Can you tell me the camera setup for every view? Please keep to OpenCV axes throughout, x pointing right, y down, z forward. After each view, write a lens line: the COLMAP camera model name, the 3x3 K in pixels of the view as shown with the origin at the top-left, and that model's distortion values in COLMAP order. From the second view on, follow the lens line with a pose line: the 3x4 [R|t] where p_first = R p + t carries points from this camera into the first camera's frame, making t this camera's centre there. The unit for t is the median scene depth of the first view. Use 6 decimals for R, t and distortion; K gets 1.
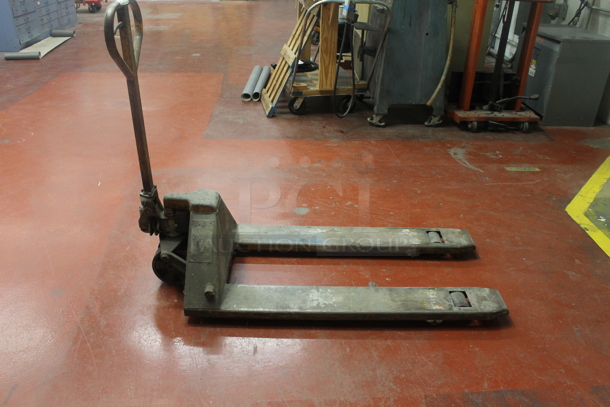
lens RADIAL K [[513.6, 0, 305.0], [0, 513.6, 203.5], [0, 0, 1]] dist [-0.172159, 0.140417]
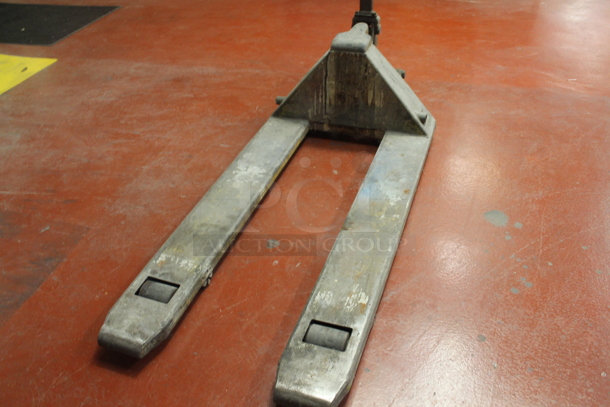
lens RADIAL K [[513.6, 0, 305.0], [0, 513.6, 203.5], [0, 0, 1]] dist [-0.172159, 0.140417]
pose [[-0.336660, 0.576266, -0.744700, 0.676610], [-0.413816, 0.619856, 0.666735, -0.400910], [0.845823, 0.532632, 0.029787, 1.100021]]
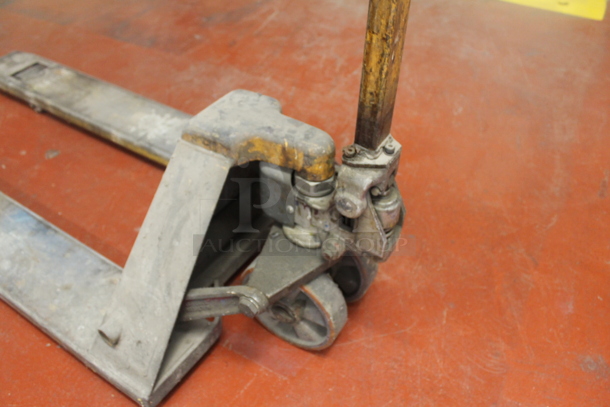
lens RADIAL K [[513.6, 0, 305.0], [0, 513.6, 203.5], [0, 0, 1]] dist [-0.172159, 0.140417]
pose [[-0.846435, -0.376126, 0.376932, -0.414076], [0.233959, 0.373193, 0.897770, -0.313909], [-0.478343, 0.848090, -0.227886, 1.158942]]
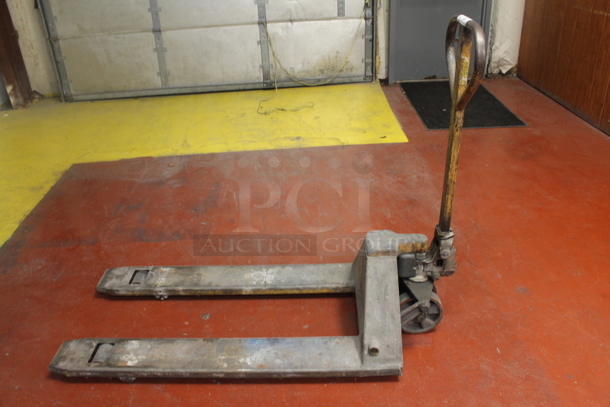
lens RADIAL K [[513.6, 0, 305.0], [0, 513.6, 203.5], [0, 0, 1]] dist [-0.172159, 0.140417]
pose [[-0.999305, 0.014570, 0.034319, -0.097110], [0.036717, 0.544535, 0.837934, -0.822513], [-0.006479, 0.838611, -0.544692, 1.487679]]
